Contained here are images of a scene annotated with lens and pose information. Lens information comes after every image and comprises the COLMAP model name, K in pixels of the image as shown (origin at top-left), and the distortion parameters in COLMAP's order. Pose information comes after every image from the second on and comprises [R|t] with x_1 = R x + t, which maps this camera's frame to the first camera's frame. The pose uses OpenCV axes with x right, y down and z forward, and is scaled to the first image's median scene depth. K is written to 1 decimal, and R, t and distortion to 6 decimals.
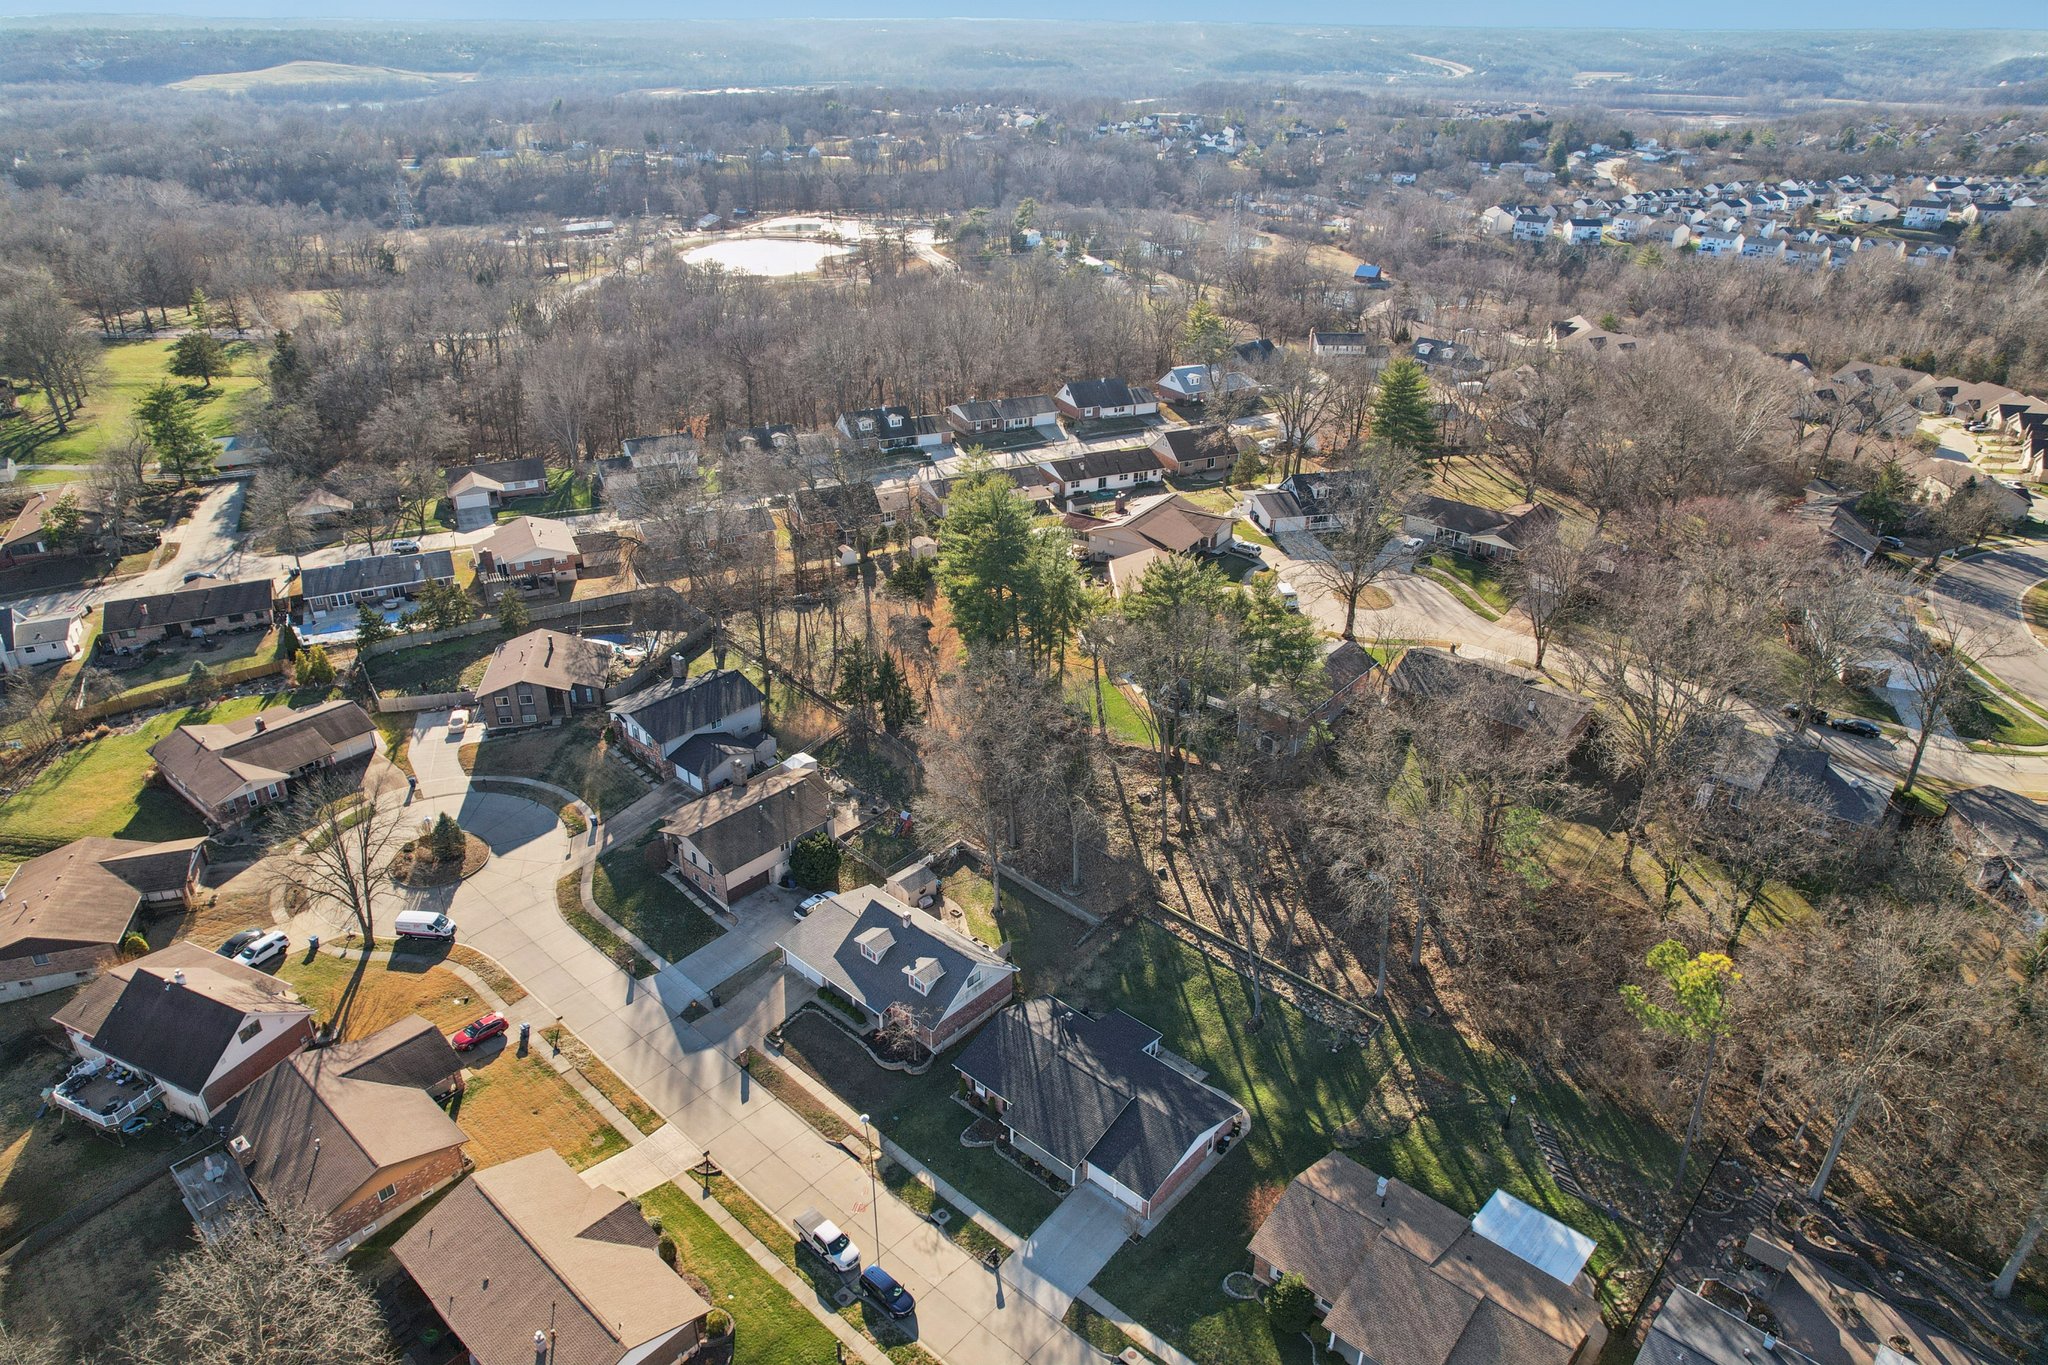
lens RADIAL K [[1314.1, 0, 1024.0], [0, 1314.1, 682.5], [0, 0, 1]] dist [-0.074744, 0.065973]
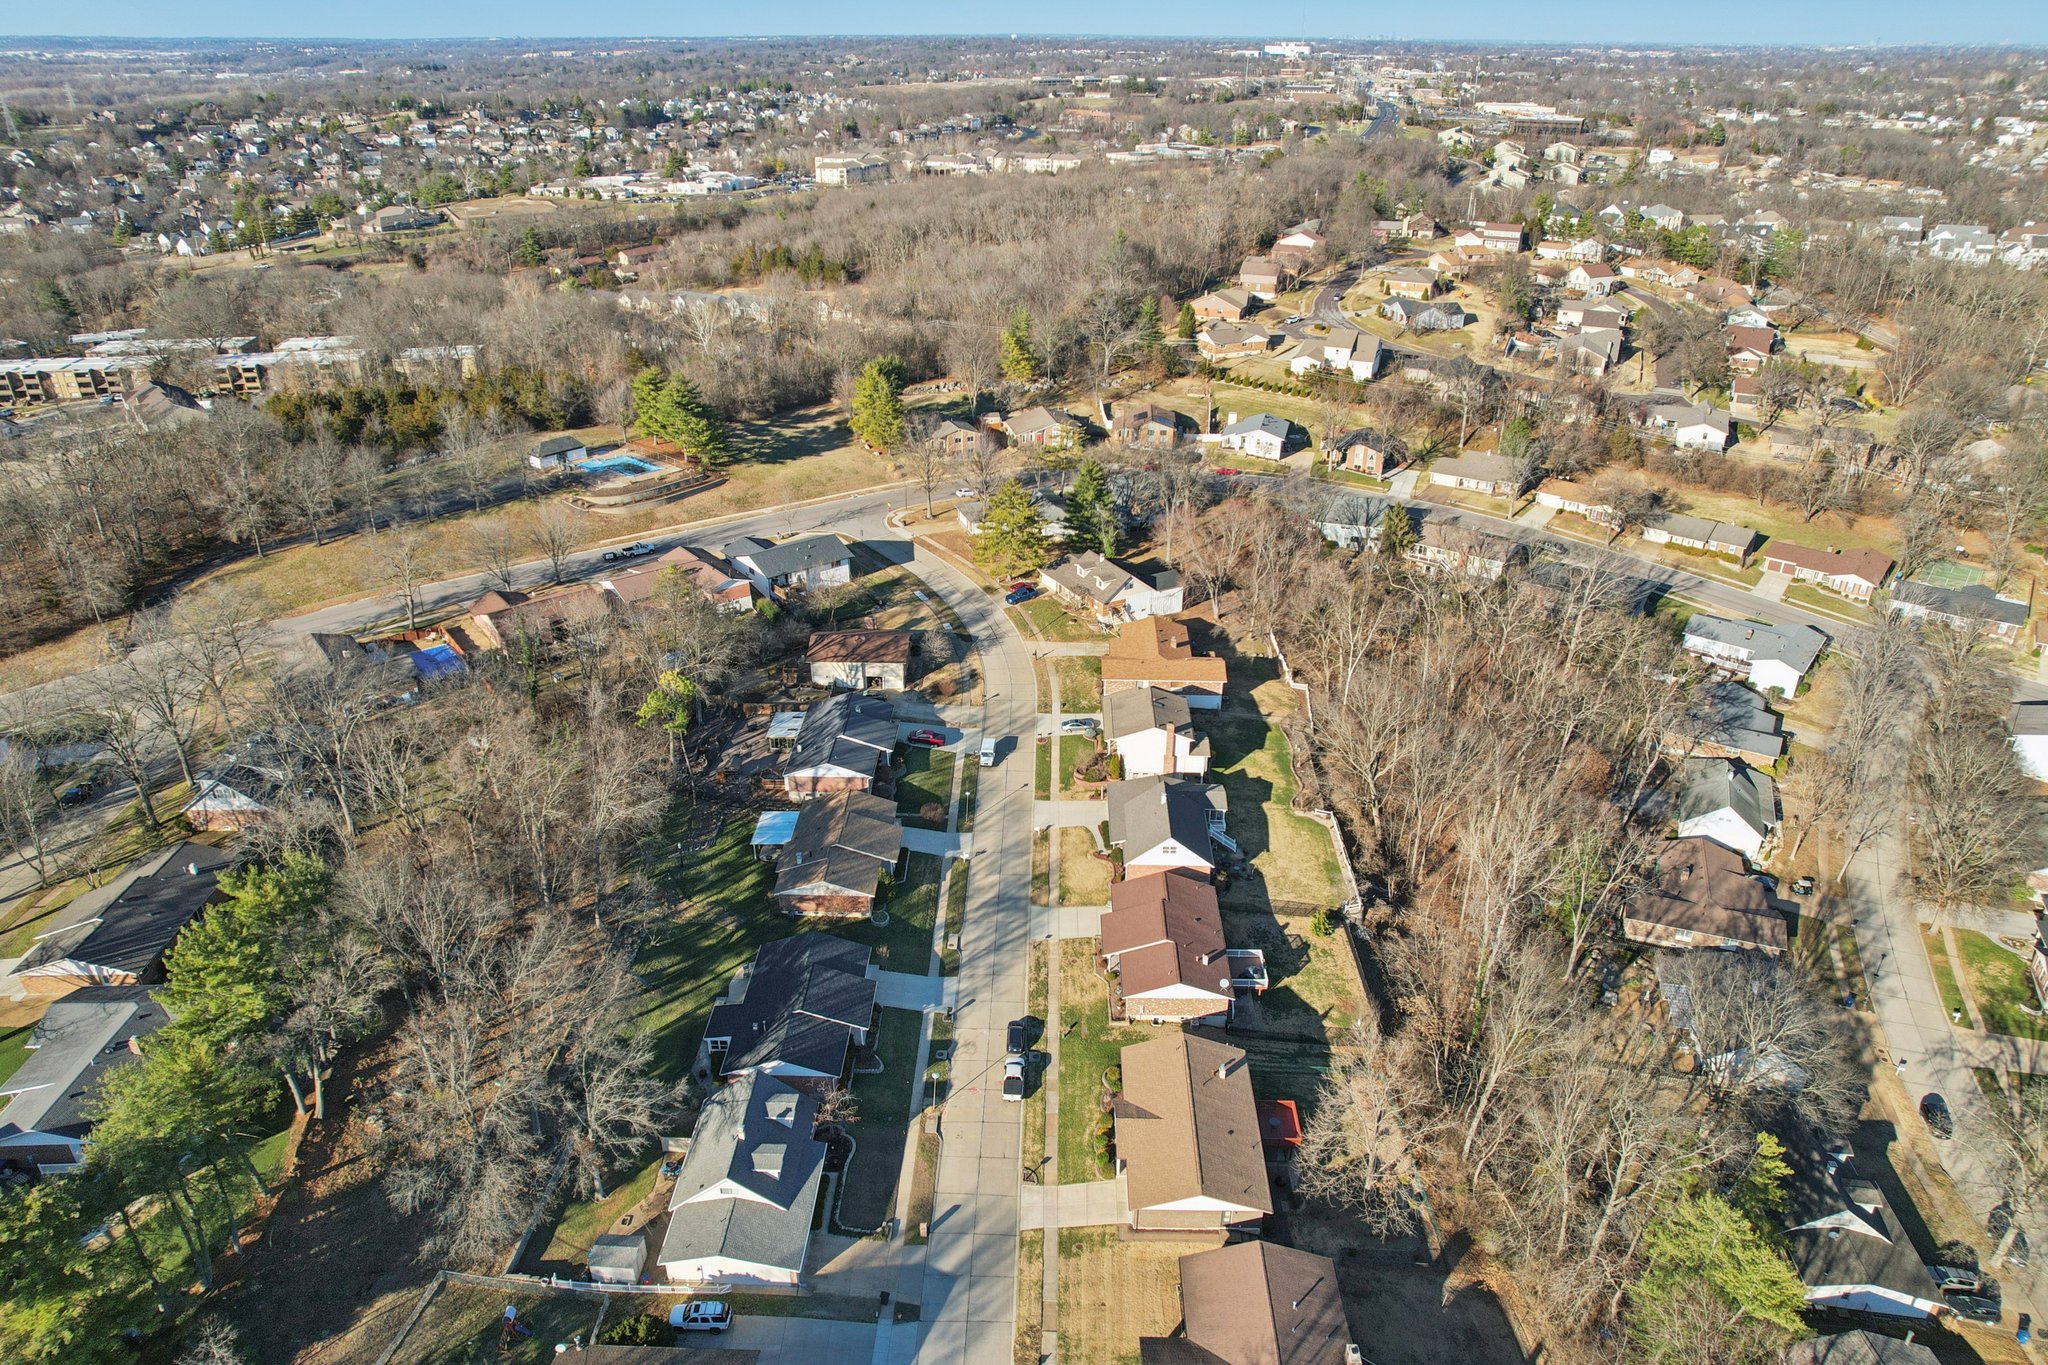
lens RADIAL K [[1326.2, 0, 1024.0], [0, 1326.2, 682.5], [0, 0, 1]] dist [-0.076685, 0.066399]
pose [[-0.644821, -0.350269, 0.679351, -0.623514], [0.345715, 0.659042, 0.667941, -0.501886], [-0.681680, 0.665563, -0.303871, 0.744522]]
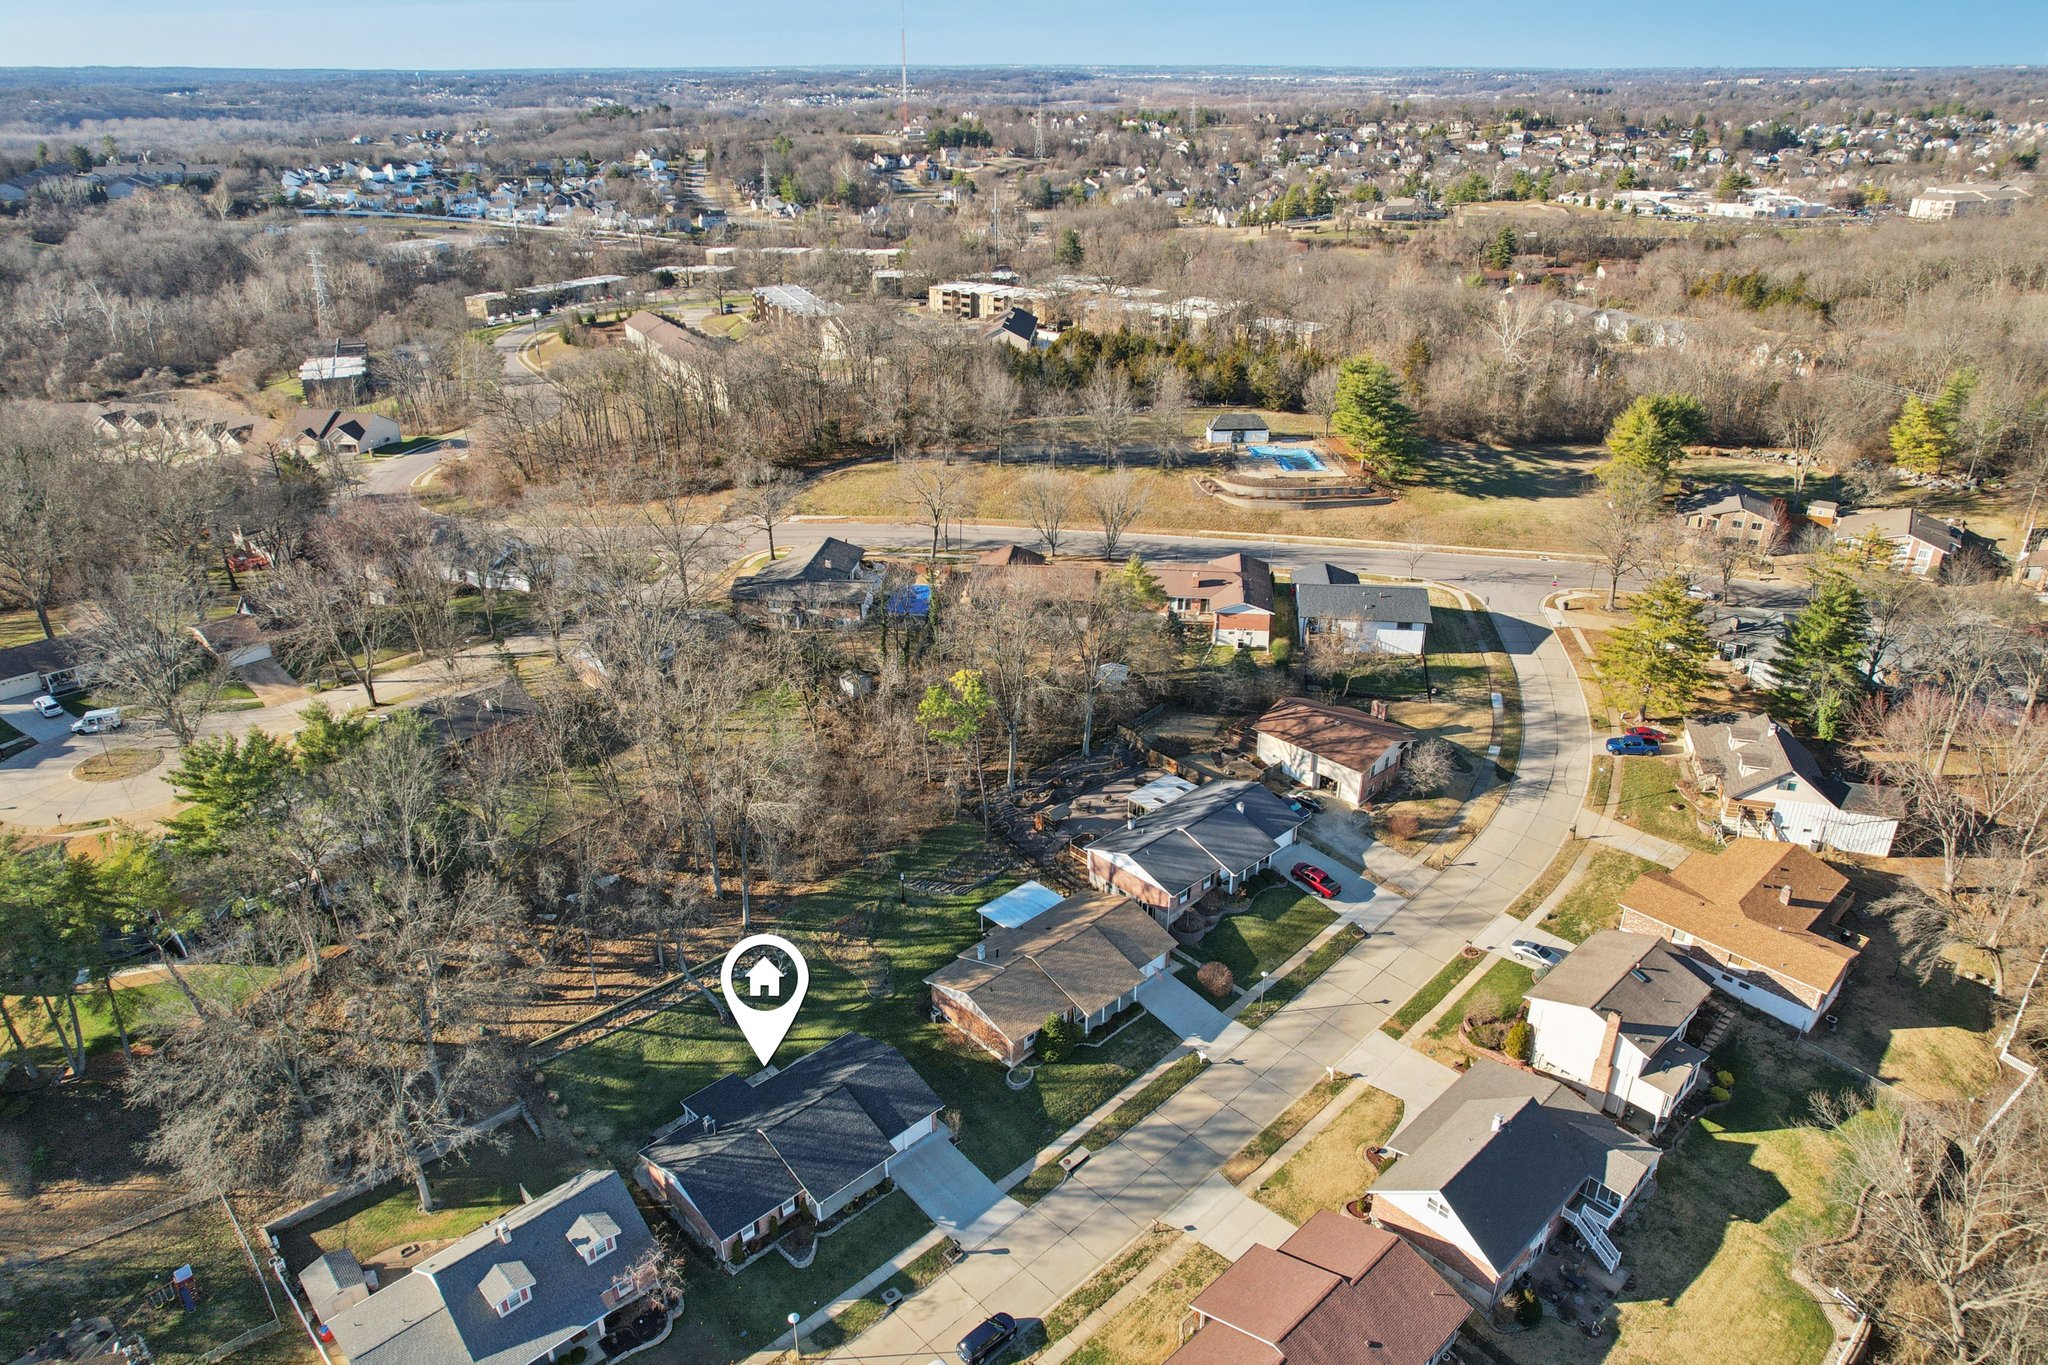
lens RADIAL K [[1326.2, 0, 1024.0], [0, 1326.2, 682.5], [0, 0, 1]] dist [-0.076685, 0.066399]
pose [[0.084737, -0.435612, 0.896137, -0.479541], [0.464442, 0.812962, 0.351264, -0.160610], [-0.881540, 0.386439, 0.271205, 0.329662]]
